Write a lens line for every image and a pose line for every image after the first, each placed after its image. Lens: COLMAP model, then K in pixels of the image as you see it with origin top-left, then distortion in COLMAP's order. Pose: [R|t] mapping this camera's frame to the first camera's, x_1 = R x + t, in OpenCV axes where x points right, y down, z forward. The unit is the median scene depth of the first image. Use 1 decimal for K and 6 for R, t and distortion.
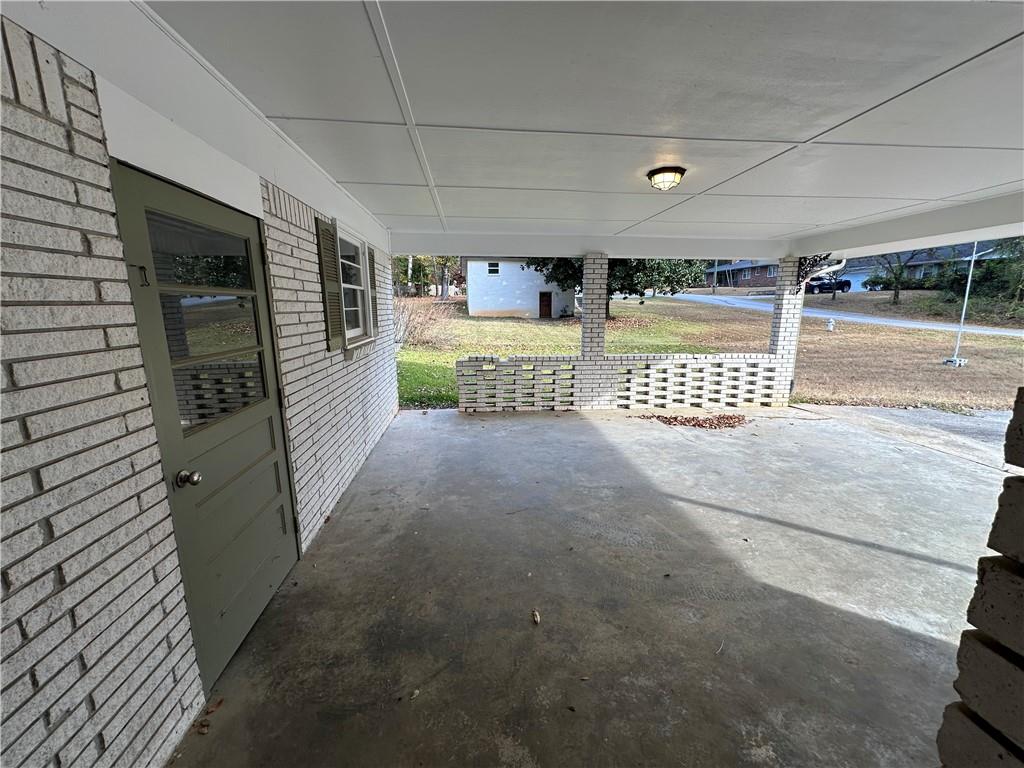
lens RADIAL K [[408.2, 0, 512.1], [0, 408.2, 381.9], [0, 0, 1]] dist [-0.002628, 0.000419]
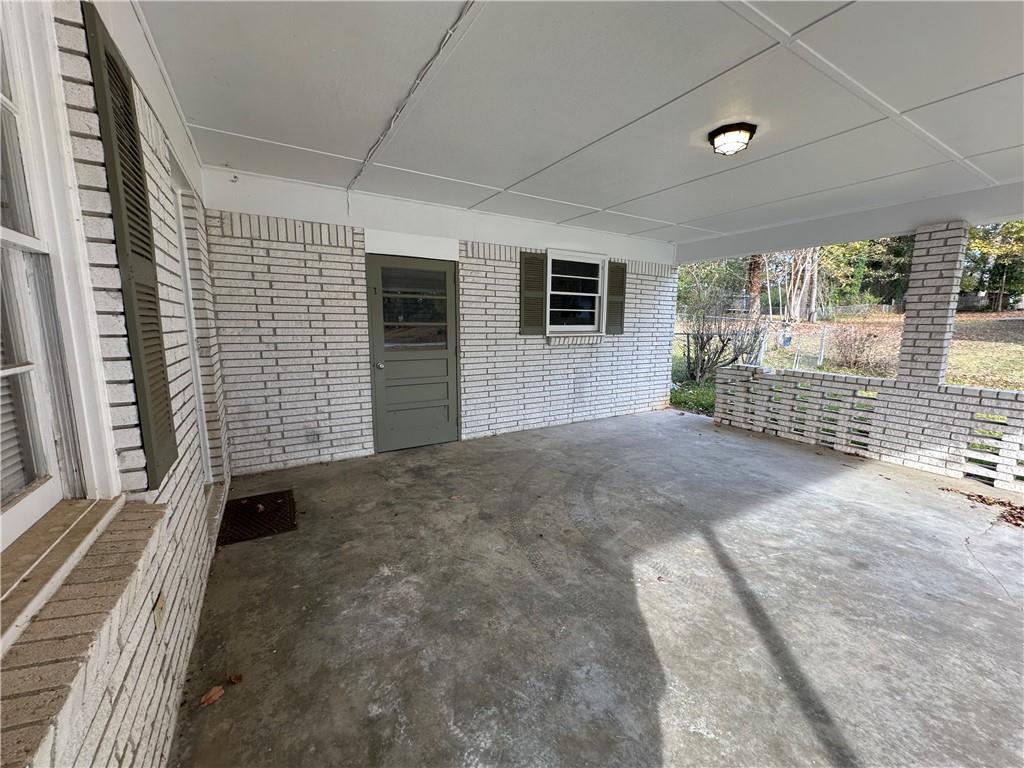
lens RADIAL K [[408.2, 0, 514.9], [0, 408.2, 383.3], [0, 0, 1]] dist [-0.002628, 0.000419]
pose [[0.426838, 0.136923, -0.893902, 0.892148], [-0.174643, 0.982344, 0.067078, 0.007270], [0.887304, 0.127483, 0.443215, 0.276529]]
